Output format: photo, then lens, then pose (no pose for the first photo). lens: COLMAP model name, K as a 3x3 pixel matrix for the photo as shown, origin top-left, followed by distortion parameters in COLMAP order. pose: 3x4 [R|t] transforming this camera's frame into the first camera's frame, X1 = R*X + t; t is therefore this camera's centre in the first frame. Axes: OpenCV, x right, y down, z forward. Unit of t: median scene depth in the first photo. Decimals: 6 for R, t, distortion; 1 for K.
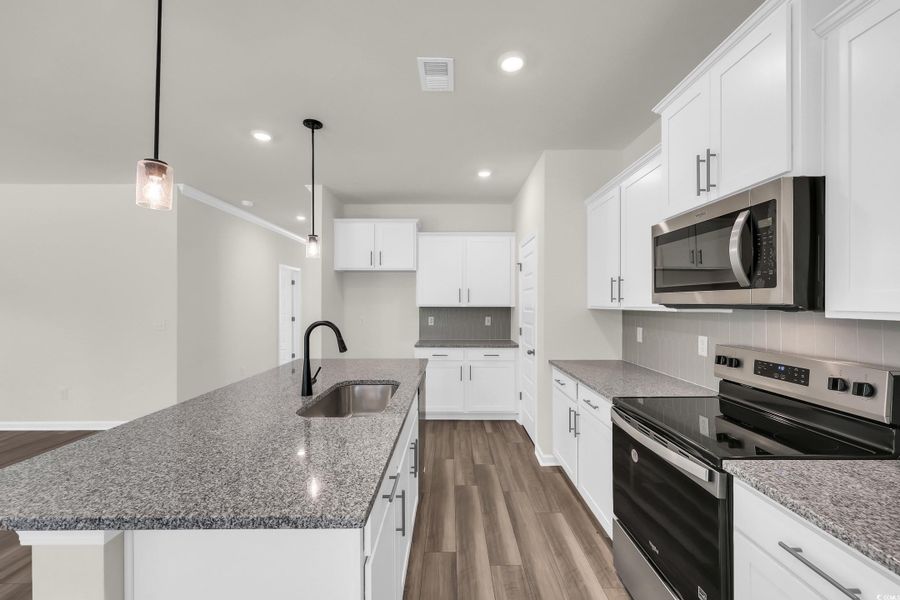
lens RADIAL K [[364.5, 0, 450.0], [0, 364.5, 300.0], [0, 0, 1]] dist [-0.001403, -0.000215]
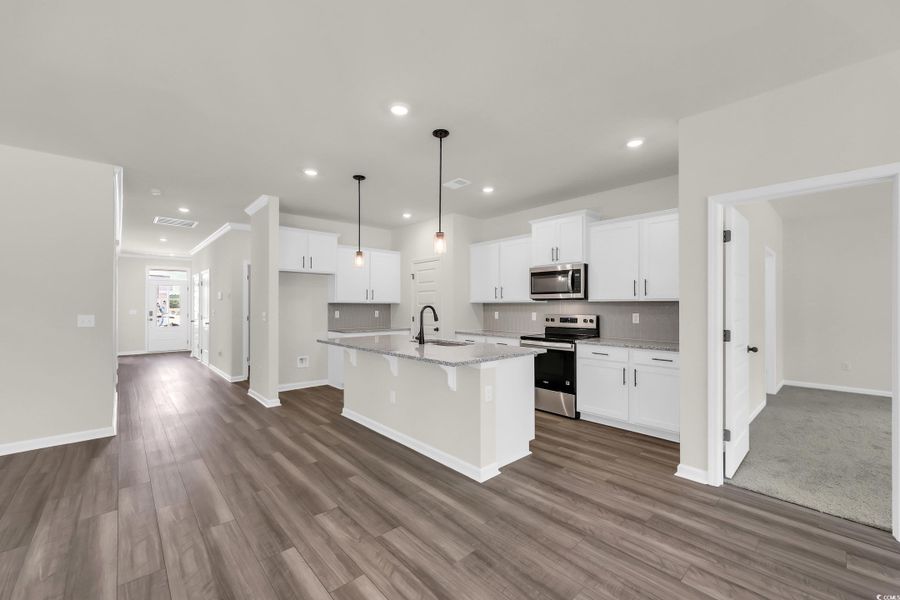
lens RADIAL K [[364.5, 0, 450.0], [0, 364.5, 300.0], [0, 0, 1]] dist [-0.001403, -0.000215]
pose [[0.740638, 0.012030, 0.671797, -1.573791], [-0.005852, 0.999917, -0.011454, 0.051666], [-0.671879, 0.004552, 0.740647, -0.513983]]
